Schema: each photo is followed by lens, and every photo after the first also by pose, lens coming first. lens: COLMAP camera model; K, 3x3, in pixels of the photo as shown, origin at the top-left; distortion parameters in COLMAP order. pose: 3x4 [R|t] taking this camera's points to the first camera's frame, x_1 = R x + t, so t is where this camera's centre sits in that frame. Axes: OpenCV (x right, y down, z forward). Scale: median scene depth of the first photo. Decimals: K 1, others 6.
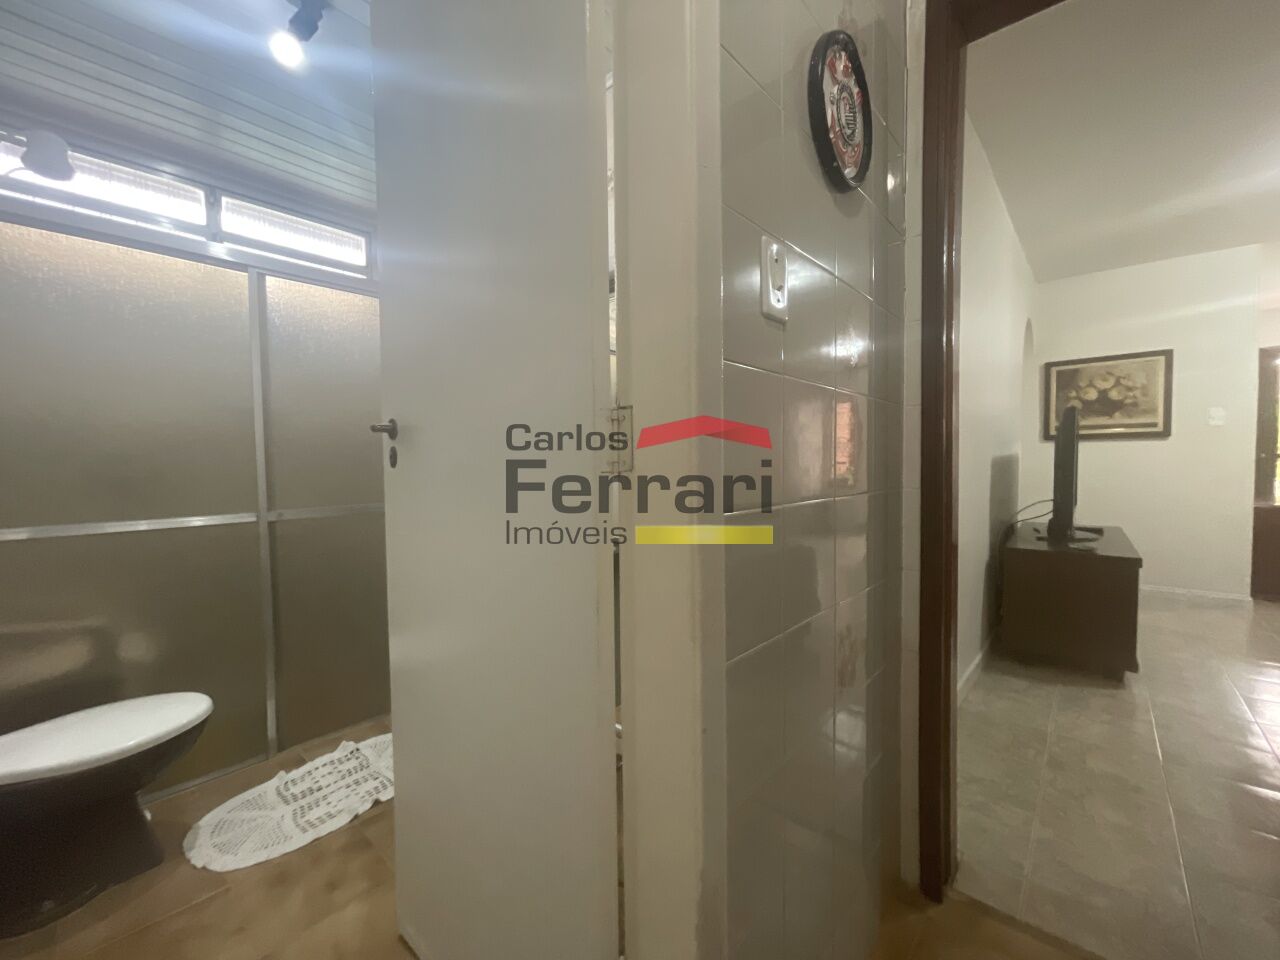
lens RADIAL K [[508.7, 0, 637.2], [0, 508.7, 486.6], [0, 0, 1]] dist [-0.001371, -0.000103]
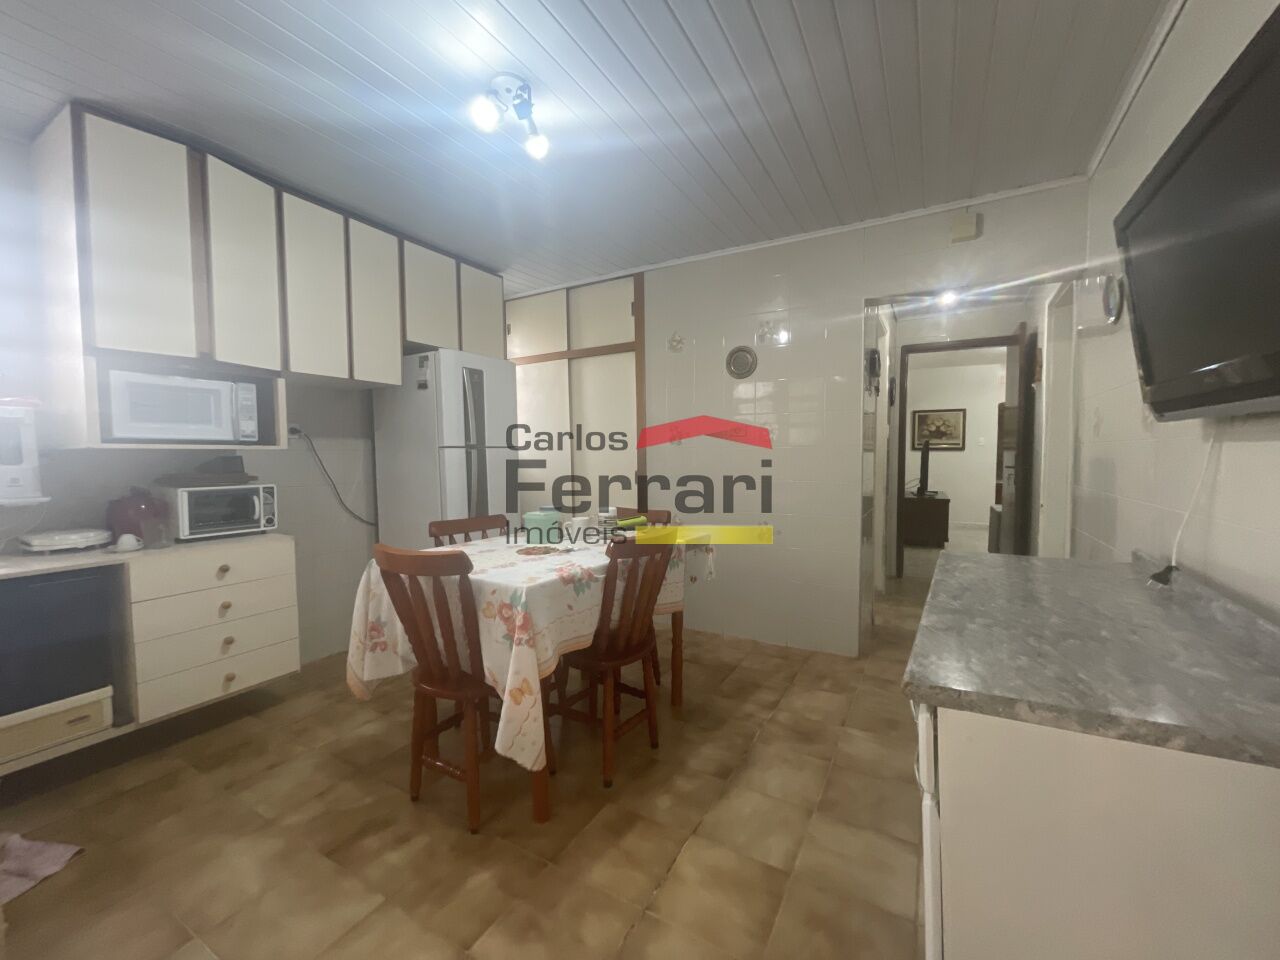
lens RADIAL K [[513.9, 0, 640.0], [0, 513.9, 480.0], [0, 0, 1]] dist [-0.002416, -0.000167]
pose [[0.977328, 0.000715, 0.211731, -0.730602], [-0.000828, 1.000000, 0.000448, 0.028206], [-0.211731, -0.000613, 0.977328, -0.808063]]
